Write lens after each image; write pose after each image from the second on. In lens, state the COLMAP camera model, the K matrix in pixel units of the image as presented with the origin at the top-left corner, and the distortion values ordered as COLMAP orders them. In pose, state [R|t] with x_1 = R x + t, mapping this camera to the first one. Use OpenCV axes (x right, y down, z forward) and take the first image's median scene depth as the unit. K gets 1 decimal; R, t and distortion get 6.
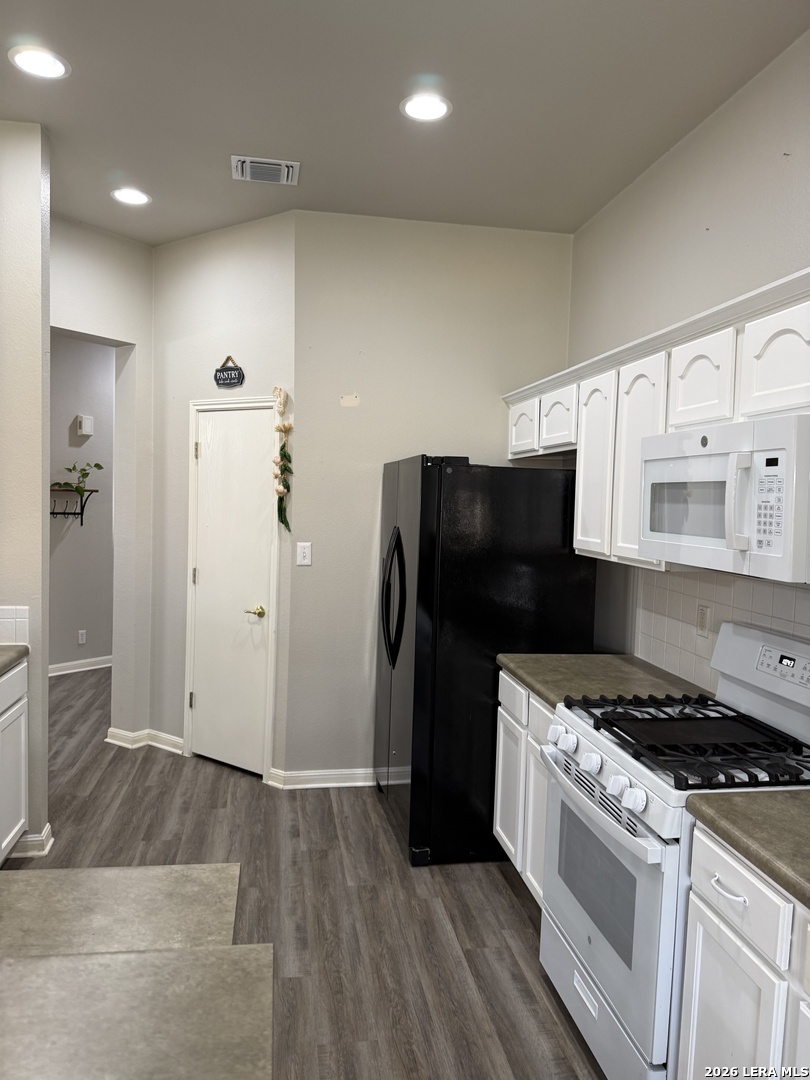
lens RADIAL K [[757.9, 0, 405.9], [0, 757.9, 548.2], [0, 0, 1]] dist [0.068672, -0.102839]
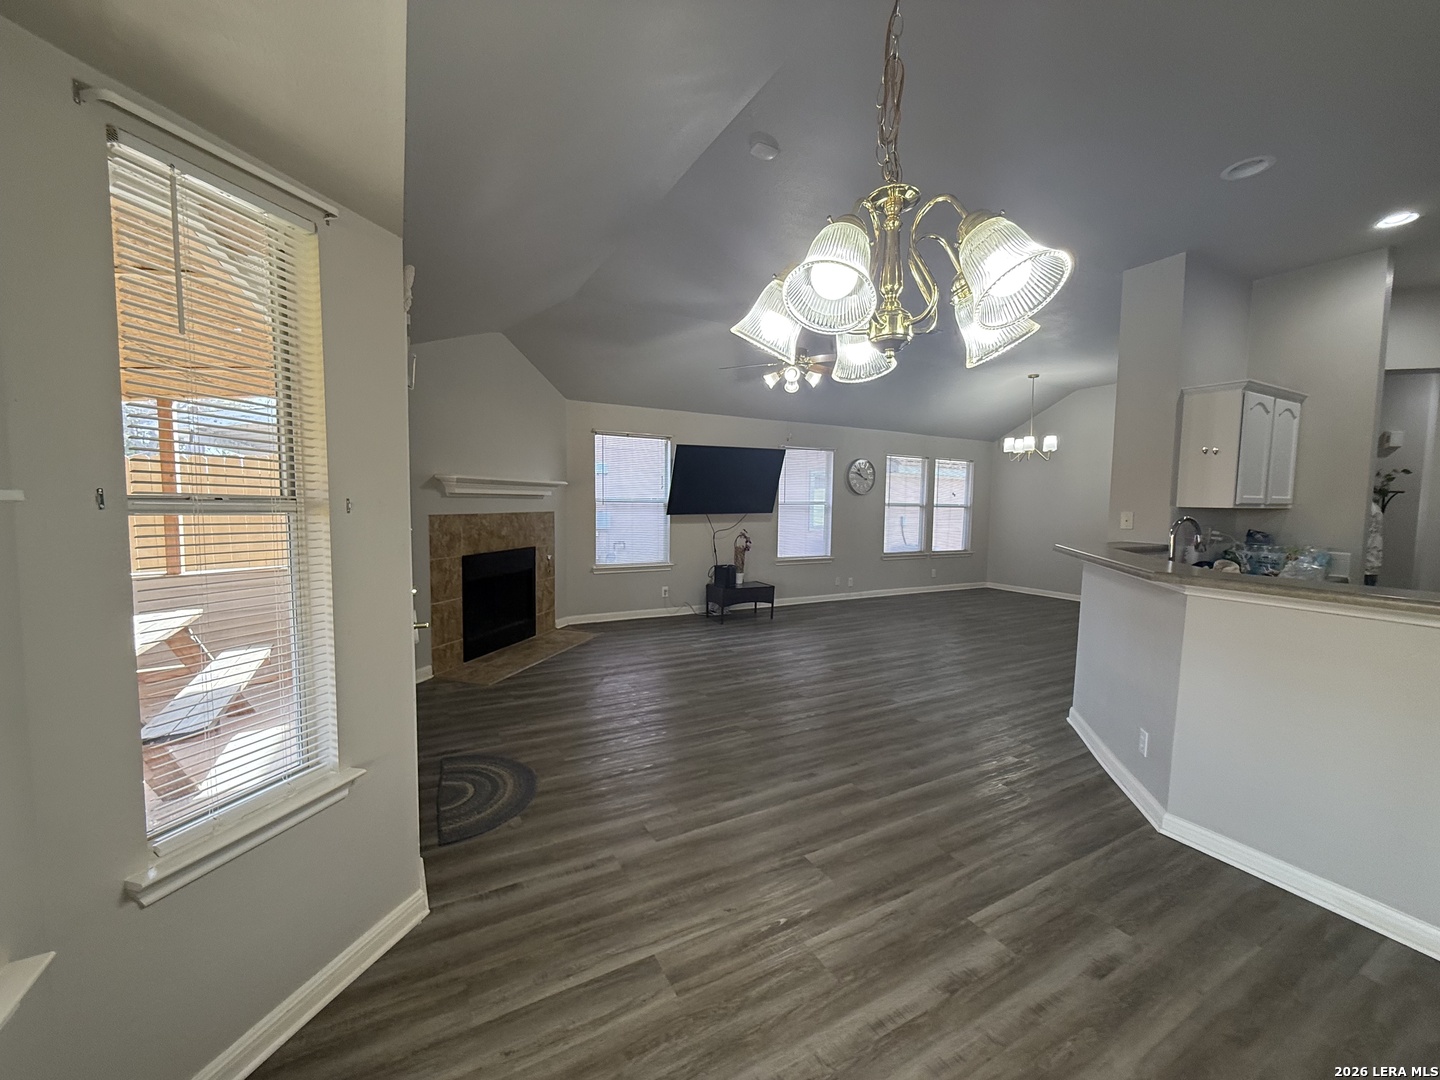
lens RADIAL K [[575.5, 0, 726.2], [0, 575.5, 544.2], [0, 0, 1]] dist [-0.001338, 0.000268]
pose [[0.341614, 0.046994, -0.938665, 0.152127], [-0.063423, 0.997625, 0.026864, 0.092131], [0.937698, 0.050356, 0.343783, -0.558952]]
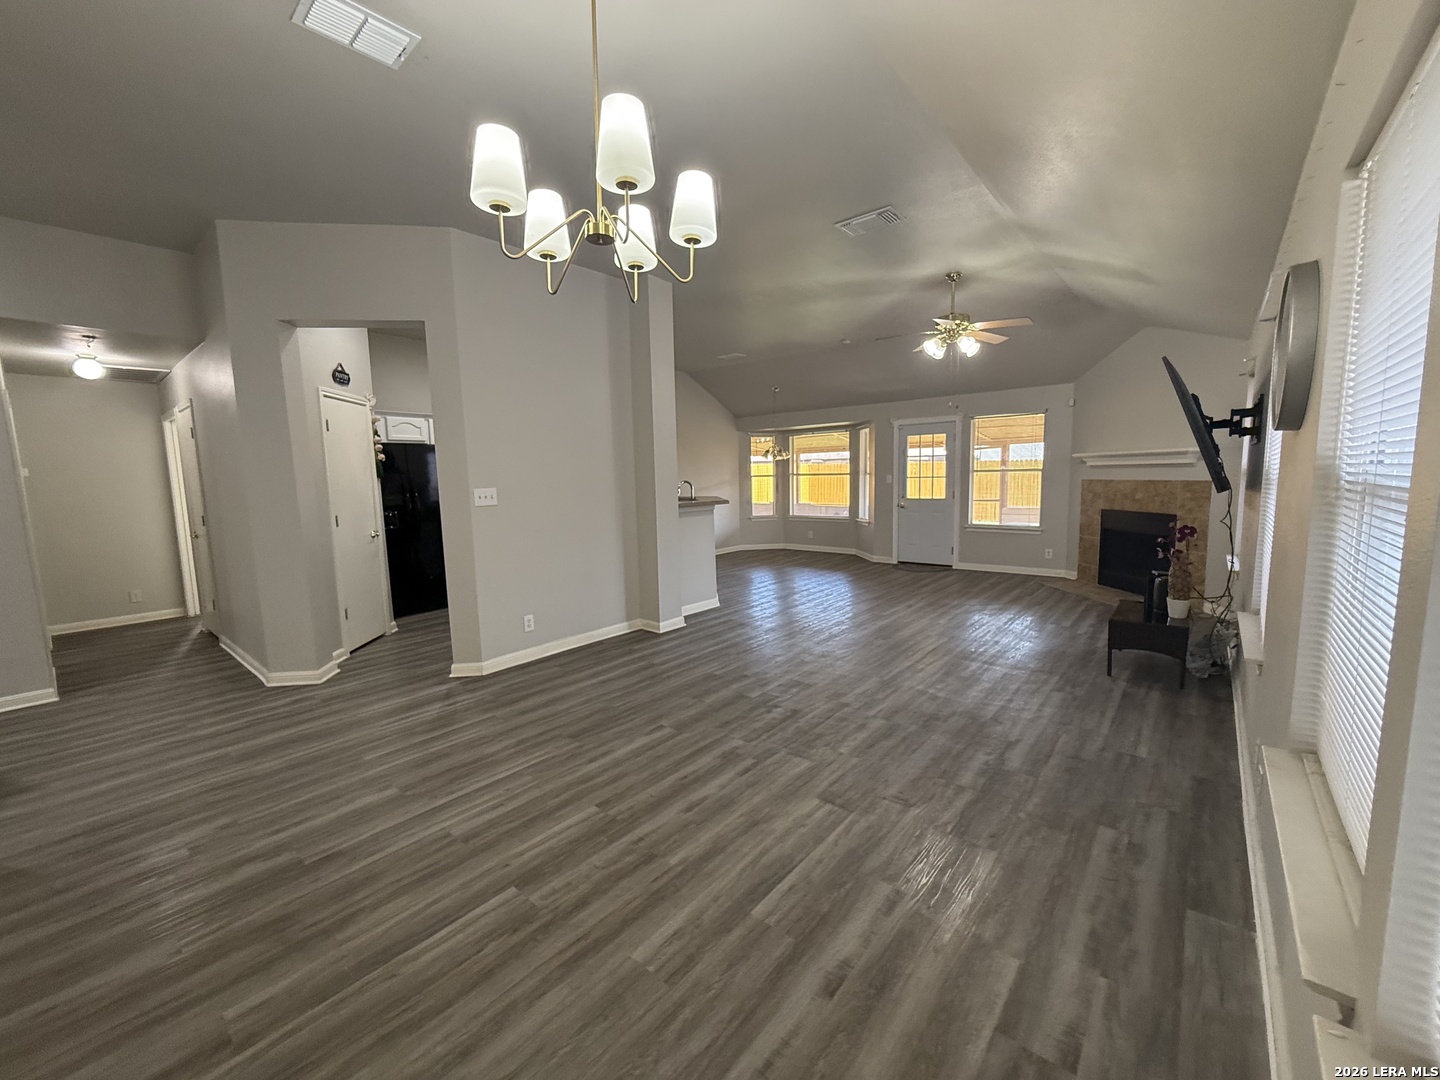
lens RADIAL K [[575.5, 0, 721.5], [0, 575.5, 541.9], [0, 0, 1]] dist [-0.001338, 0.000268]
pose [[-0.649177, -0.103101, 0.753618, -1.909891], [0.051928, 0.982452, 0.179139, -0.103432], [-0.758863, 0.155427, -0.632431, 1.477551]]
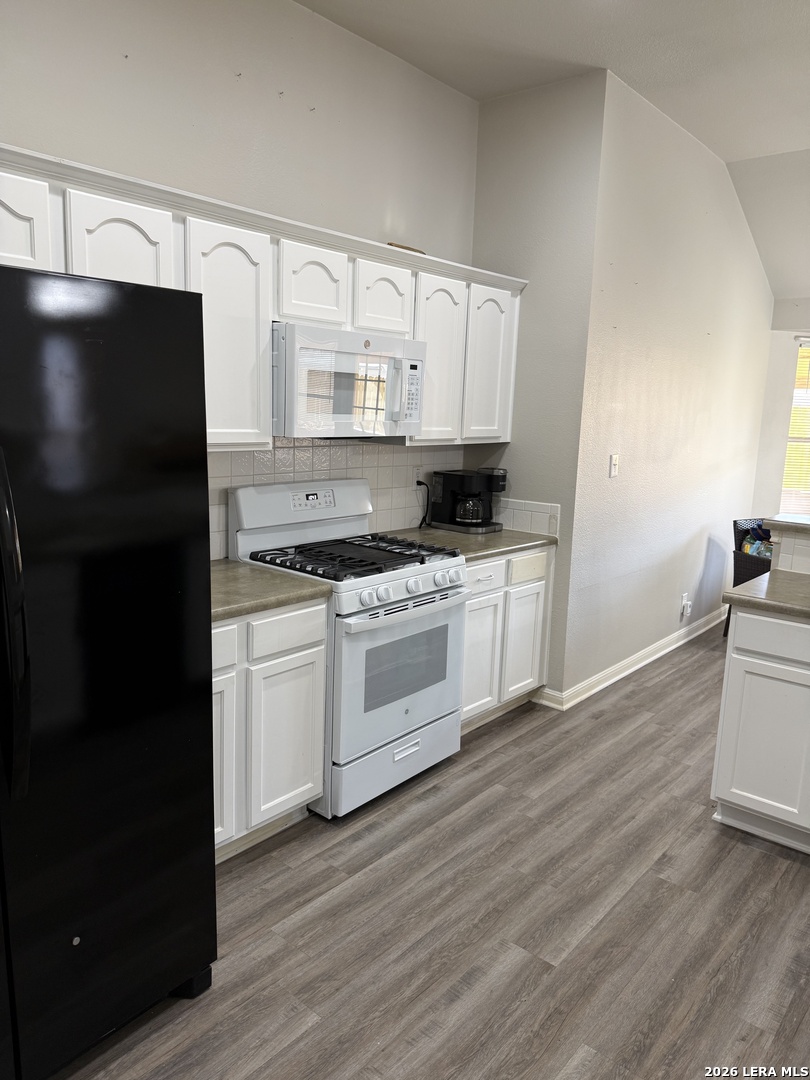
lens RADIAL K [[757.9, 0, 405.4], [0, 757.9, 546.2], [0, 0, 1]] dist [0.068672, -0.102839]
pose [[-0.640733, -0.188337, 0.744306, -0.497616], [-0.002669, 0.969986, 0.243145, -0.079761], [-0.767759, 0.153804, -0.622005, 1.242889]]
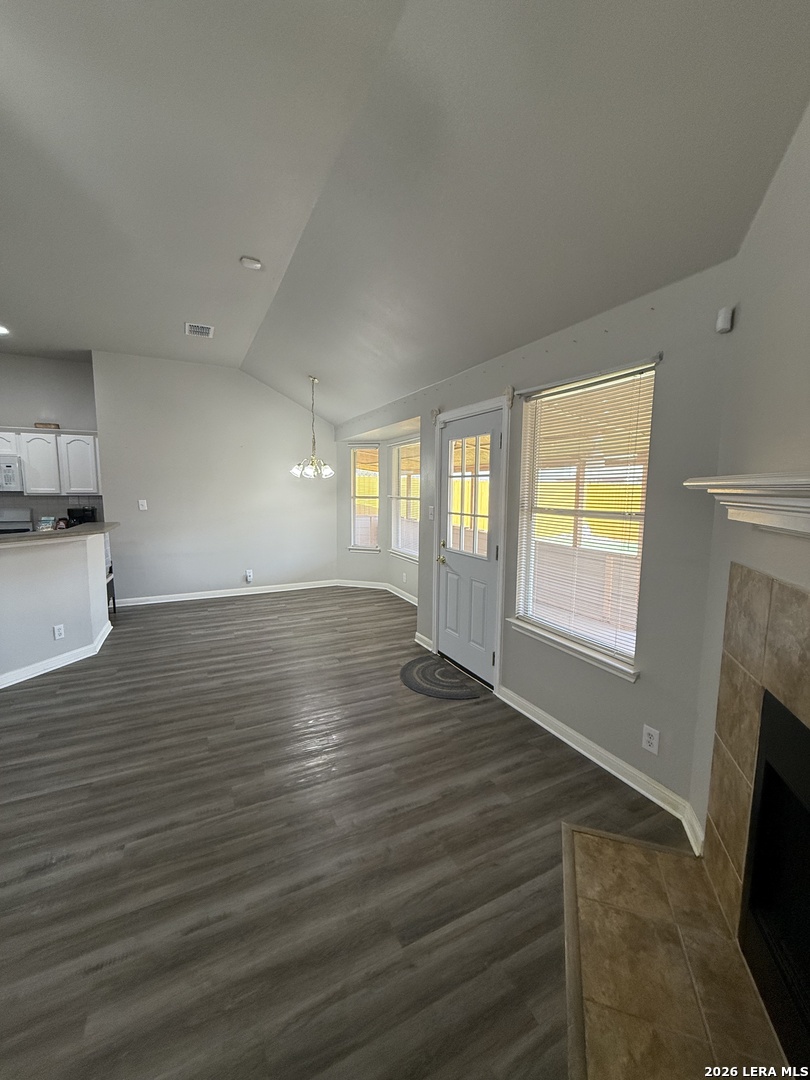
lens RADIAL K [[431.7, 0, 405.0], [0, 431.7, 538.2], [0, 0, 1]] dist [-0.001338, 0.000268]
pose [[-0.289505, -0.142751, 0.946472, -1.536614], [0.044300, 0.985759, 0.162227, -0.010100], [-0.956151, 0.088894, -0.279058, -0.280778]]
